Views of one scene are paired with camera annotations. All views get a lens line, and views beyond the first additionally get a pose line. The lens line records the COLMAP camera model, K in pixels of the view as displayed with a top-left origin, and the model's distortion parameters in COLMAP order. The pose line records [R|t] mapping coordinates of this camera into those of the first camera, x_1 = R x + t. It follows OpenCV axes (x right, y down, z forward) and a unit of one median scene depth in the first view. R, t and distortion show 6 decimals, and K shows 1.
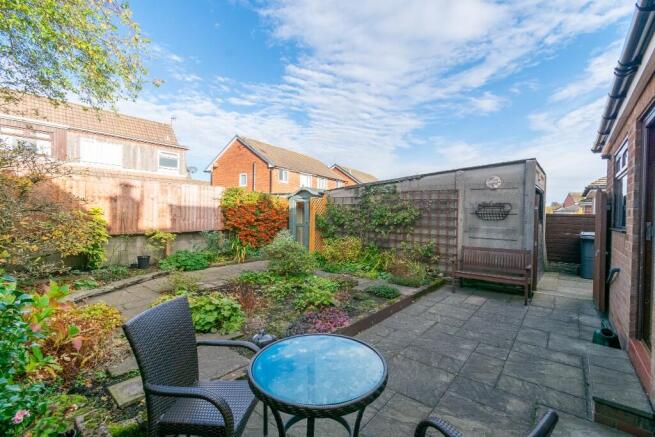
lens RADIAL K [[290.1, 0, 326.8], [0, 290.1, 217.0], [0, 0, 1]] dist [0.006703, -0.002657]
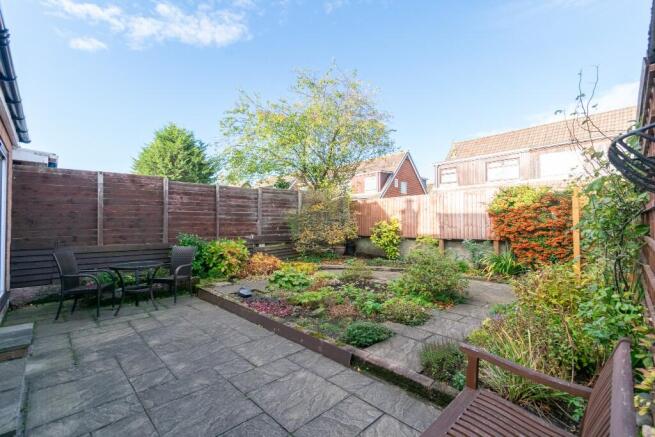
lens RADIAL K [[290.1, 0, 328.1], [0, 290.1, 220.8], [0, 0, 1]] dist [0.006703, -0.002657]
pose [[-0.106563, -0.031846, -0.993796, 0.898448], [-0.010727, 0.999466, -0.030878, 0.037461], [0.994248, 0.007370, -0.106847, 1.063907]]
